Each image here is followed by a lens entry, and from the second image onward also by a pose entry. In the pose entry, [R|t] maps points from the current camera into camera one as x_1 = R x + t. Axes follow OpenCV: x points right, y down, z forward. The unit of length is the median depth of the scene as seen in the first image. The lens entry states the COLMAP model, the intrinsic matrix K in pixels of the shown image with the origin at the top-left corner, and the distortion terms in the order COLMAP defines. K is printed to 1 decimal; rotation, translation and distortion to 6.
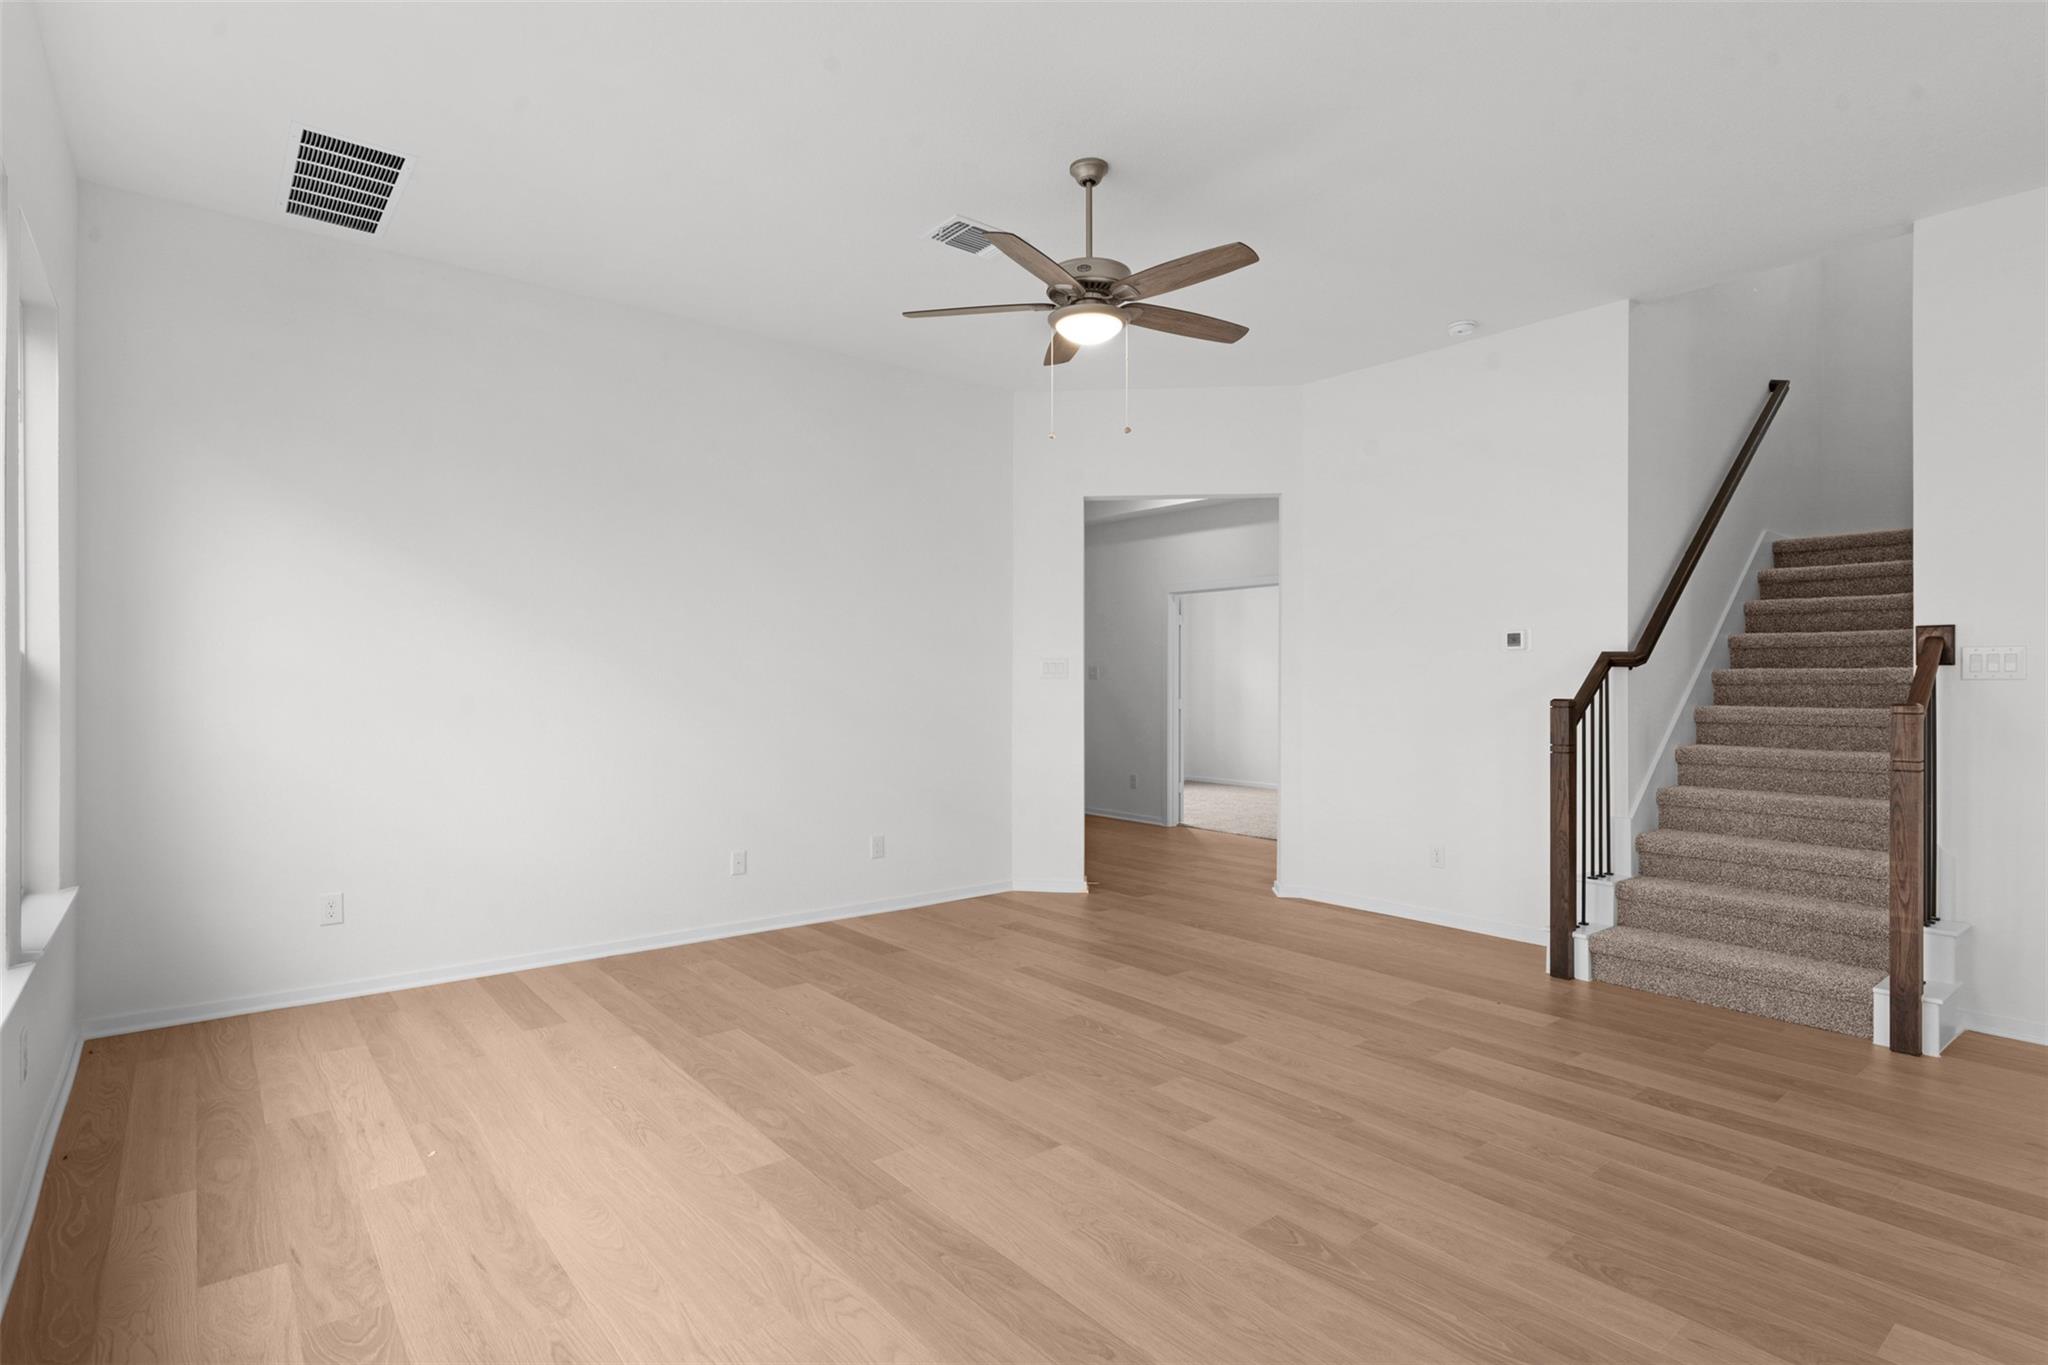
lens RADIAL K [[1027.7, 0, 1011.1], [0, 1027.7, 682.6], [0, 0, 1]] dist [0.003182, 0.002328]
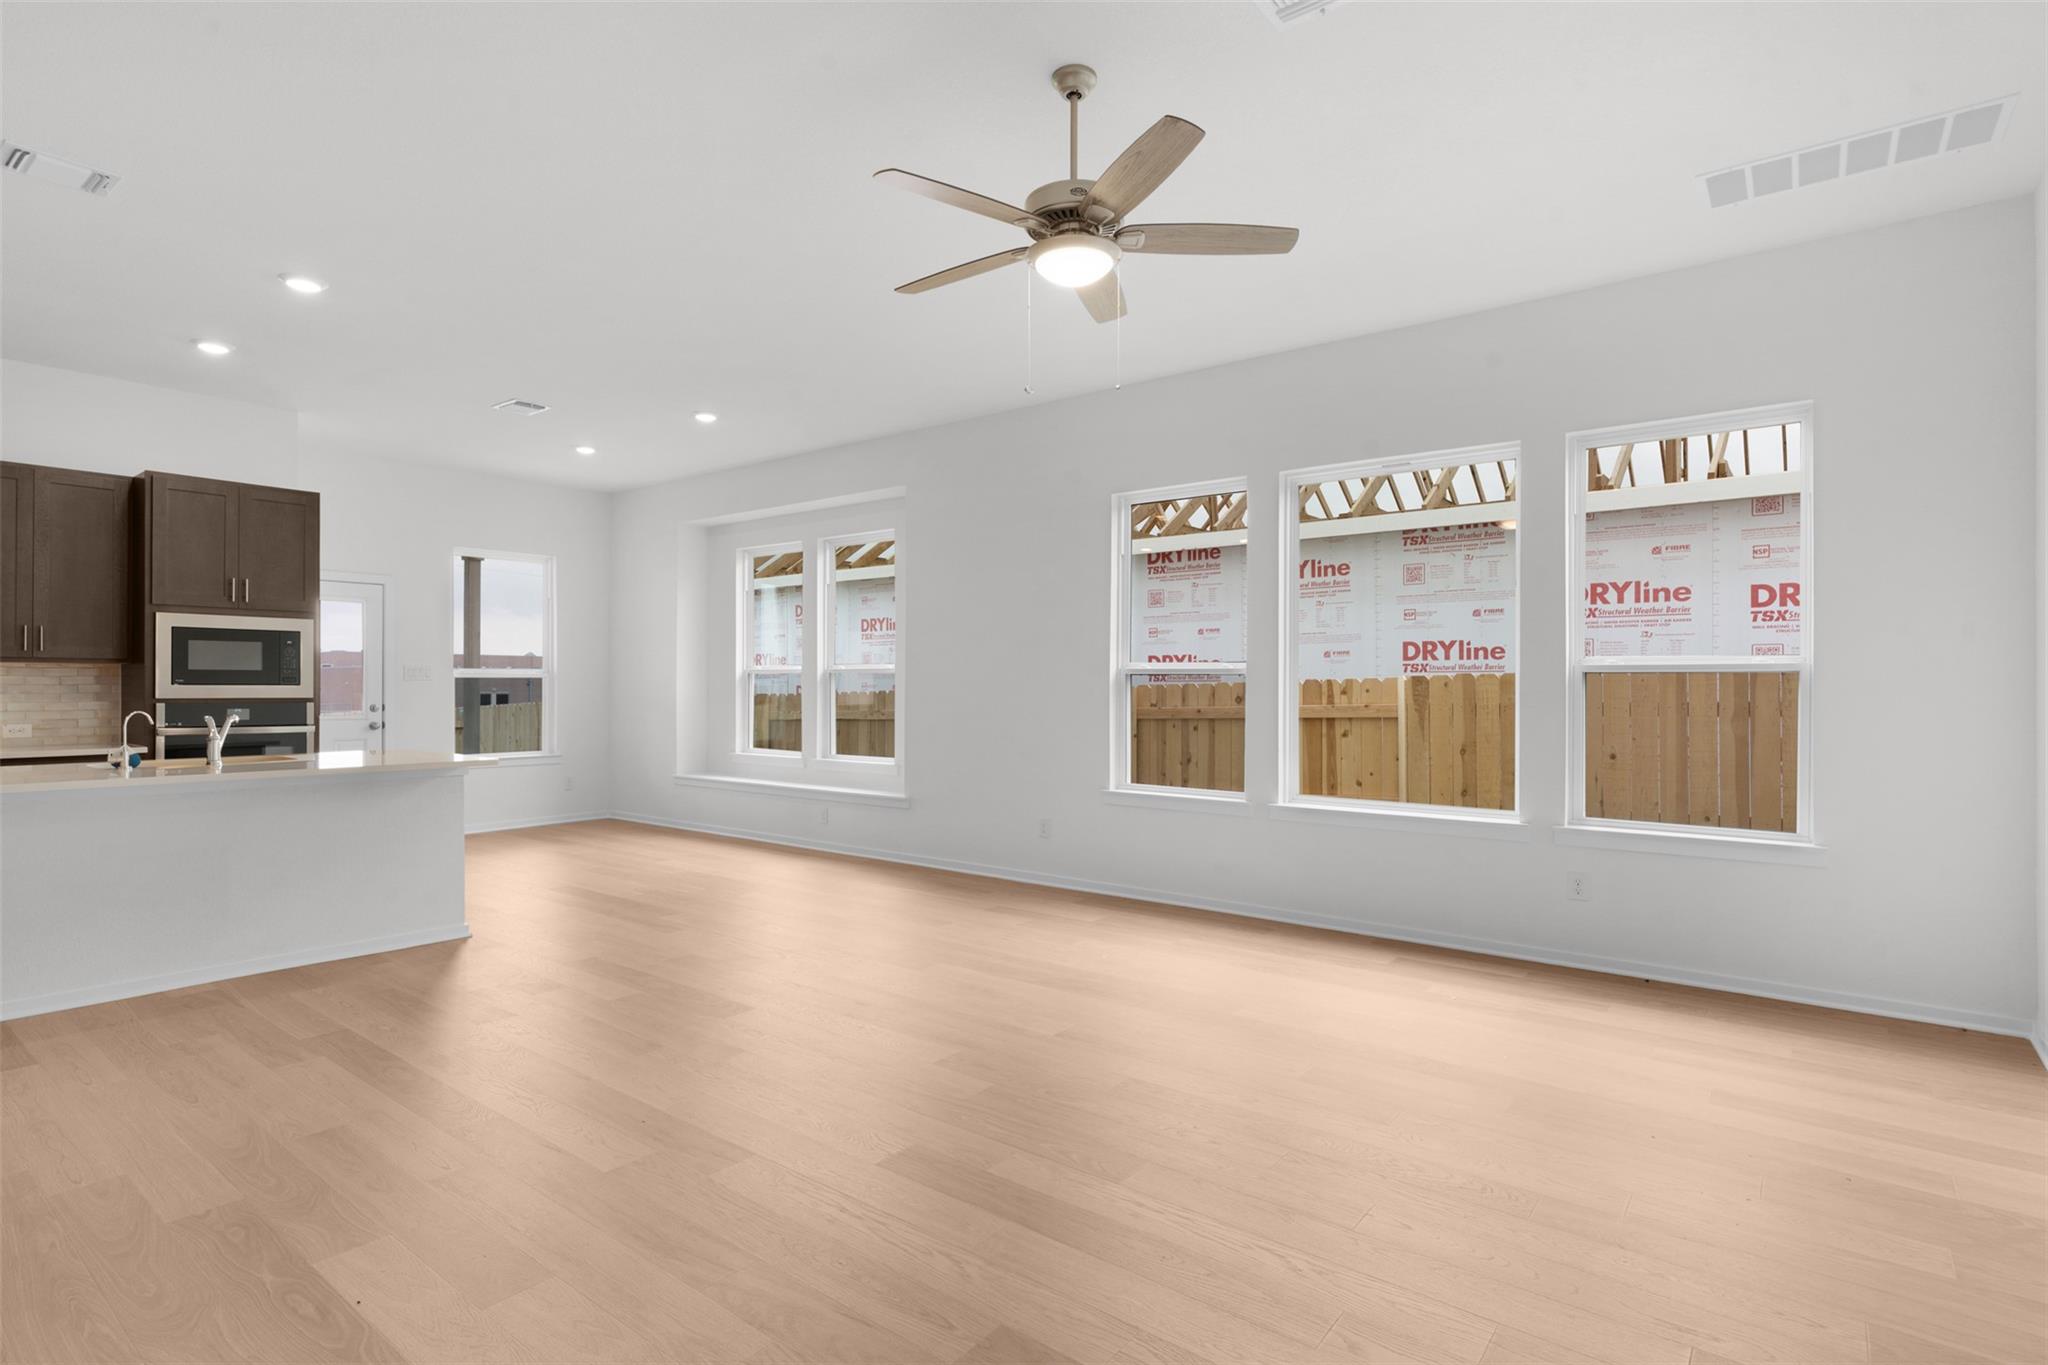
lens RADIAL K [[1027.7, 0, 1011.1], [0, 1027.7, 682.6], [0, 0, 1]] dist [0.003182, 0.002328]
pose [[-0.976164, -0.002725, -0.217015, 0.308670], [-0.002914, 0.999996, 0.000553, -0.000954], [0.217013, 0.001172, -0.976168, 1.815257]]
